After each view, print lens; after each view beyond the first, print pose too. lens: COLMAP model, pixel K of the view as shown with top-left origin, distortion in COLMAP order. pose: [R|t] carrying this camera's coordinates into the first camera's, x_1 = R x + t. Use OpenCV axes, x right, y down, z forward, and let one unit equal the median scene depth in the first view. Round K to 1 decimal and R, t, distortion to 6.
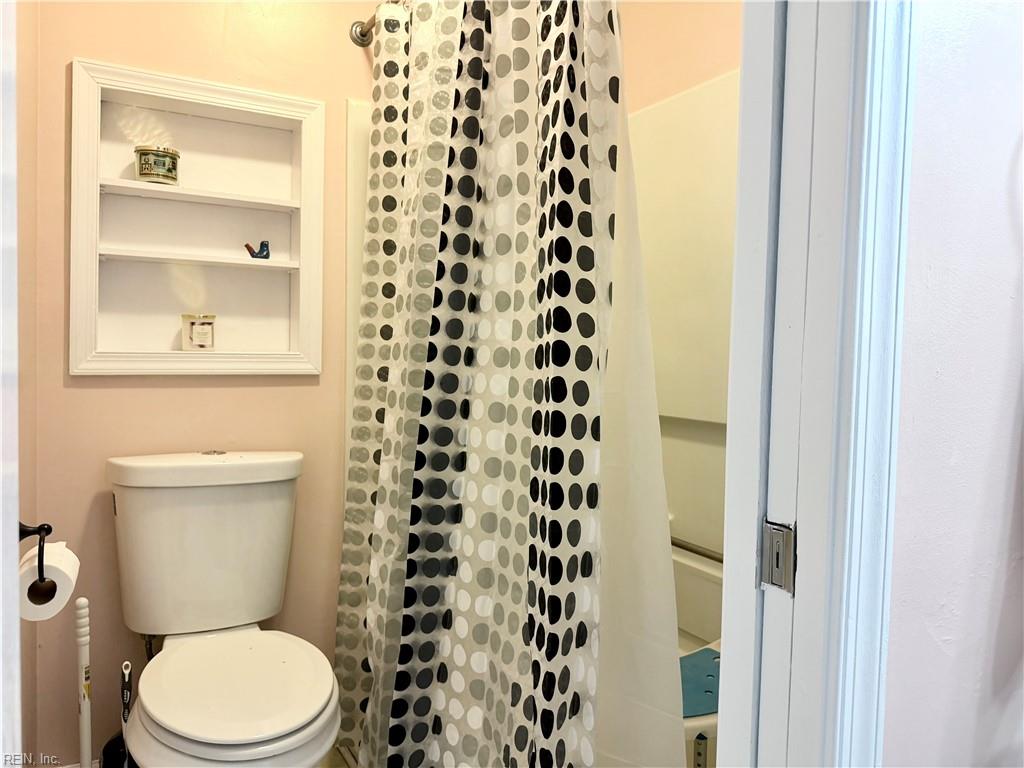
lens RADIAL K [[708.1, 0, 512.0], [0, 708.1, 384.0], [0, 0, 1]] dist [0.098208, -0.200624]
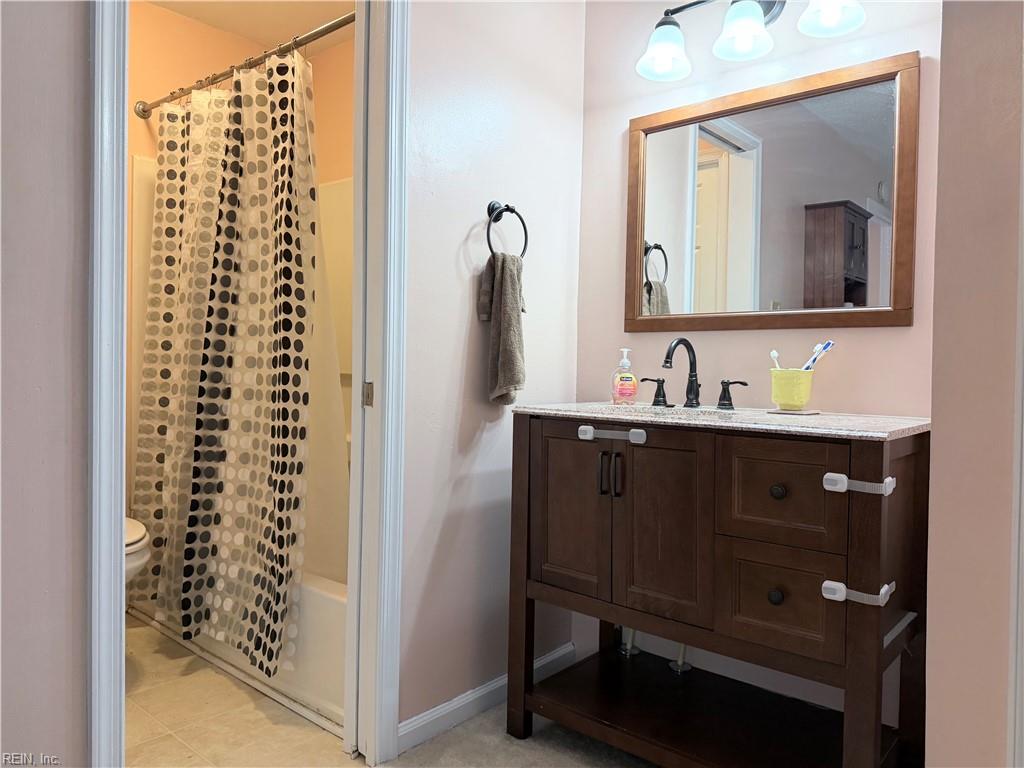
lens RADIAL K [[708.1, 0, 512.0], [0, 708.1, 384.0], [0, 0, 1]] dist [0.098208, -0.200624]
pose [[0.939677, -0.012680, 0.341827, -0.018984], [0.015254, 0.999872, -0.004842, 0.111232], [-0.341722, 0.009764, 0.939751, -0.859716]]
